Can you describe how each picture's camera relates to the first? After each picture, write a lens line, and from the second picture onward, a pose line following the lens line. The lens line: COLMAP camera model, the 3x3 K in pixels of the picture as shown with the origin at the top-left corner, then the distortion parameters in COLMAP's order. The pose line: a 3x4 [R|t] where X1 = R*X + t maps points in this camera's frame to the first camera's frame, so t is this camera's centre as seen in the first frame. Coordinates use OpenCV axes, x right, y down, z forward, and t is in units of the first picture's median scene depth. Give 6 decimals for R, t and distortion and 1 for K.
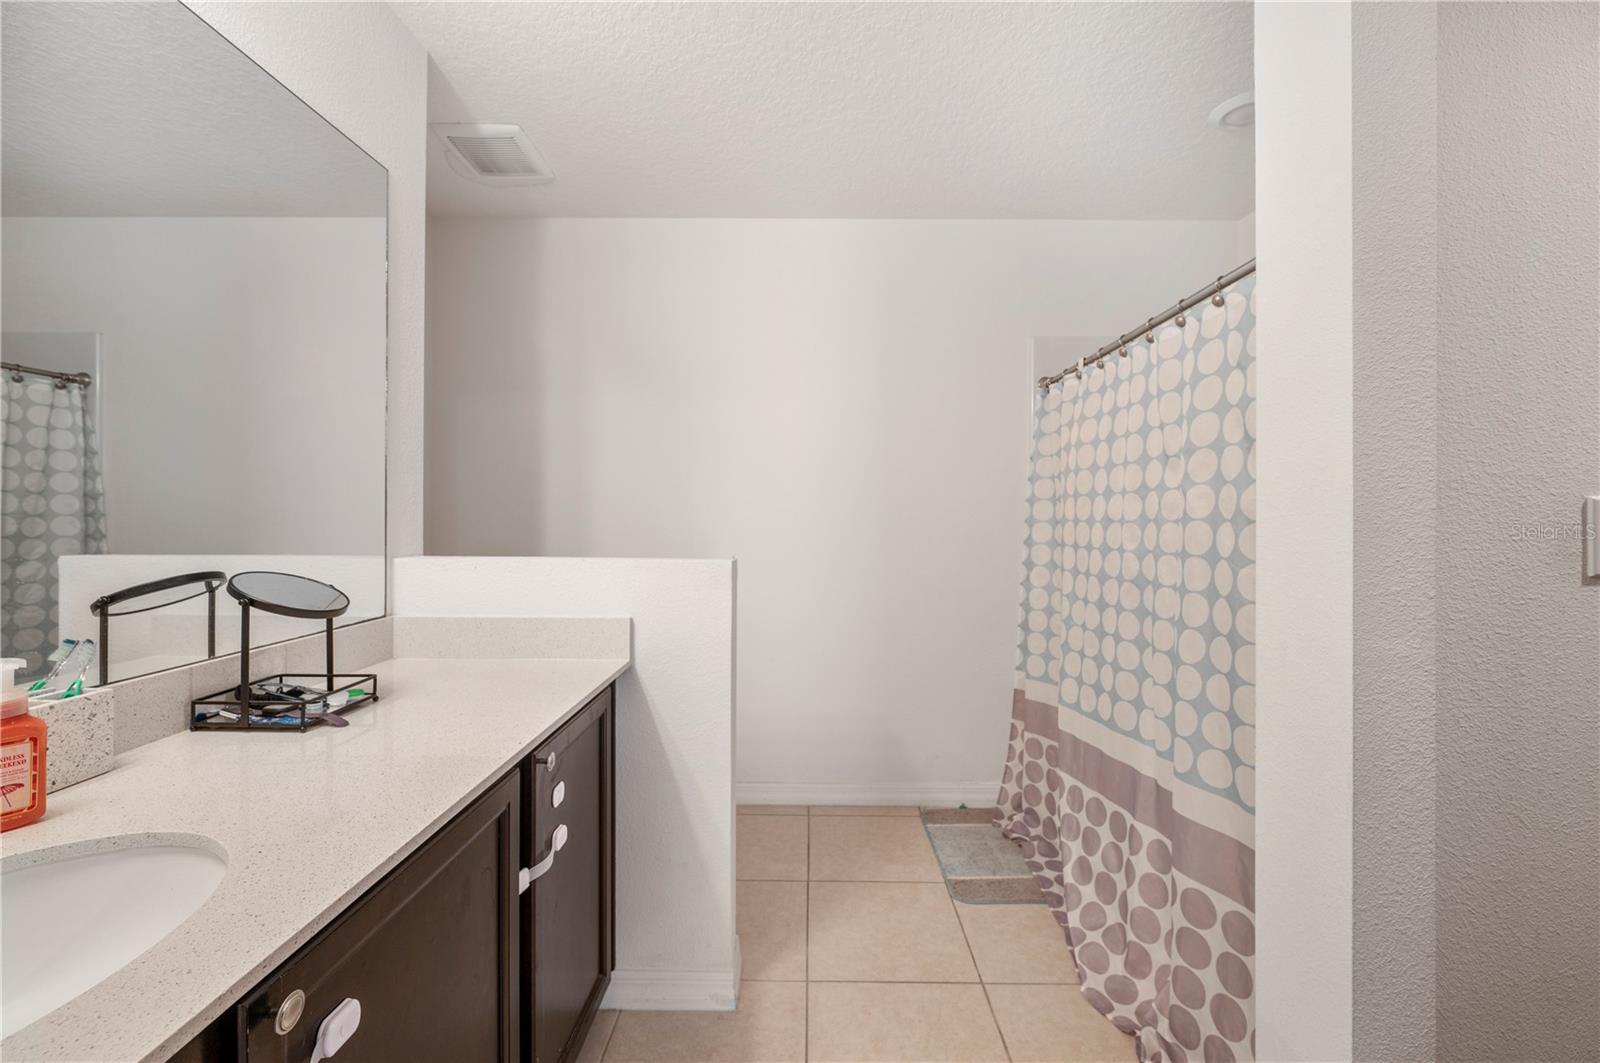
lens RADIAL K [[634.3, 0, 806.3], [0, 634.3, 512.8], [0, 0, 1]] dist [0.000019, -0.000132]
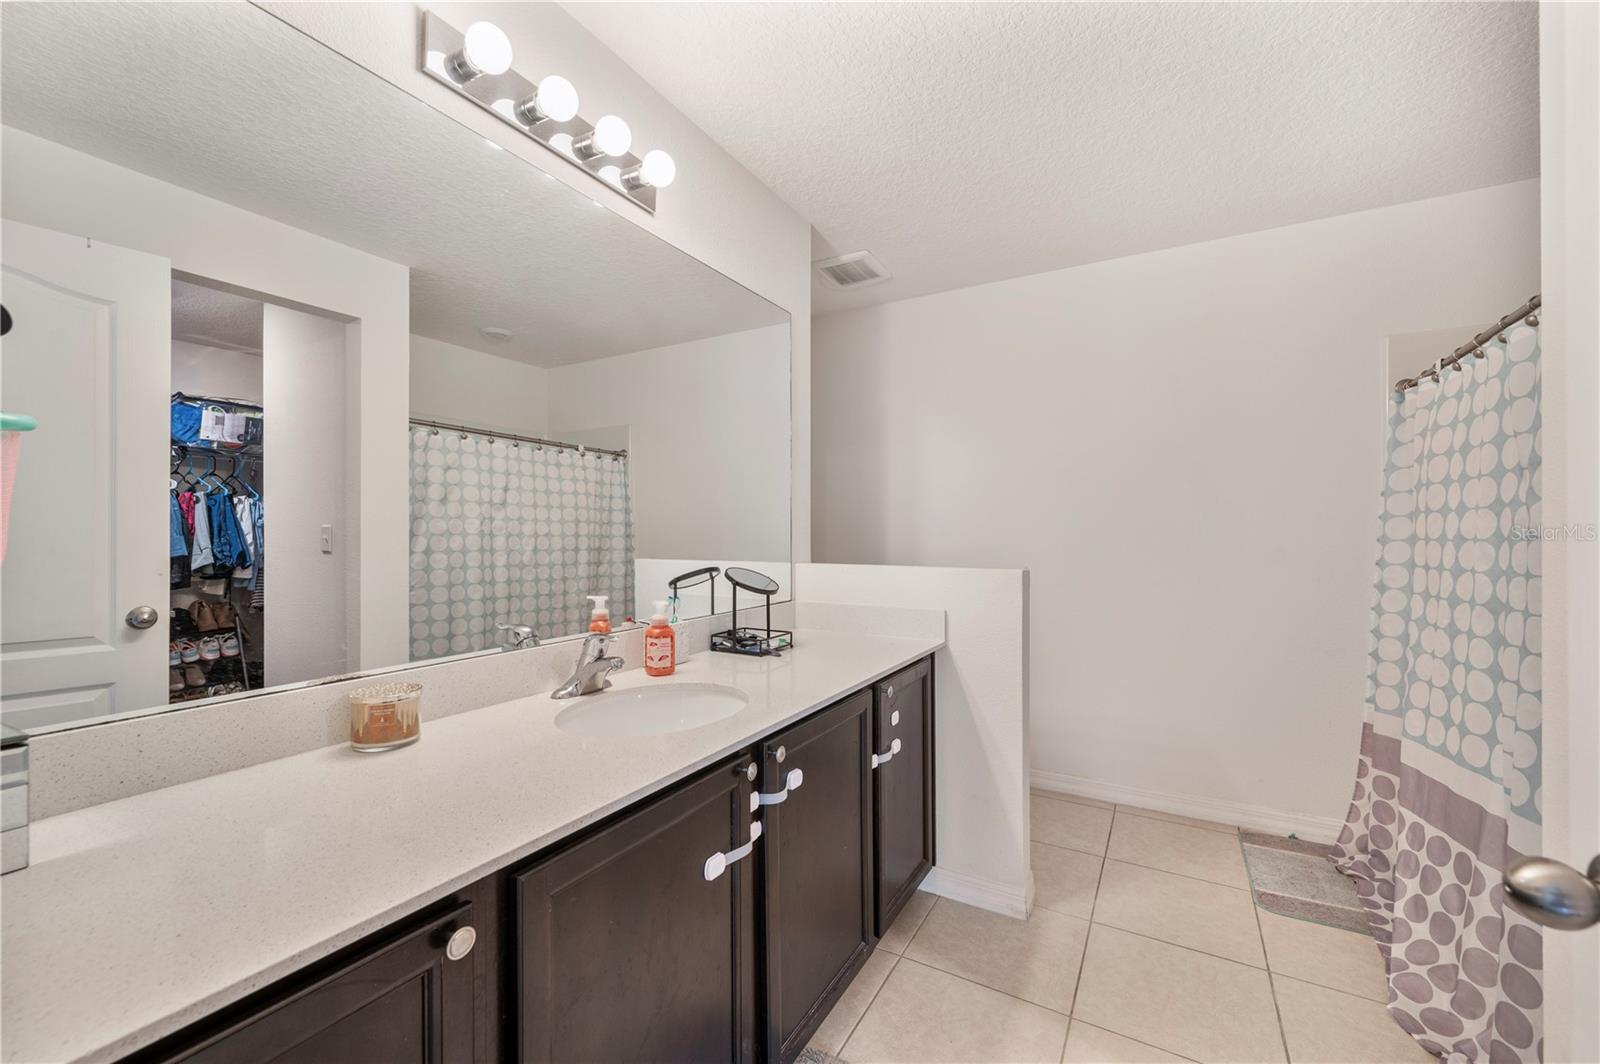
lens RADIAL K [[634.8, 0, 803.7], [0, 634.8, 537.1], [0, 0, 1]] dist [-0.000887, -0.000042]
pose [[0.866244, -0.002453, -0.499615, 0.119560], [0.005655, 0.999972, 0.004896, -0.000418], [0.499589, -0.007067, 0.866234, -0.280501]]
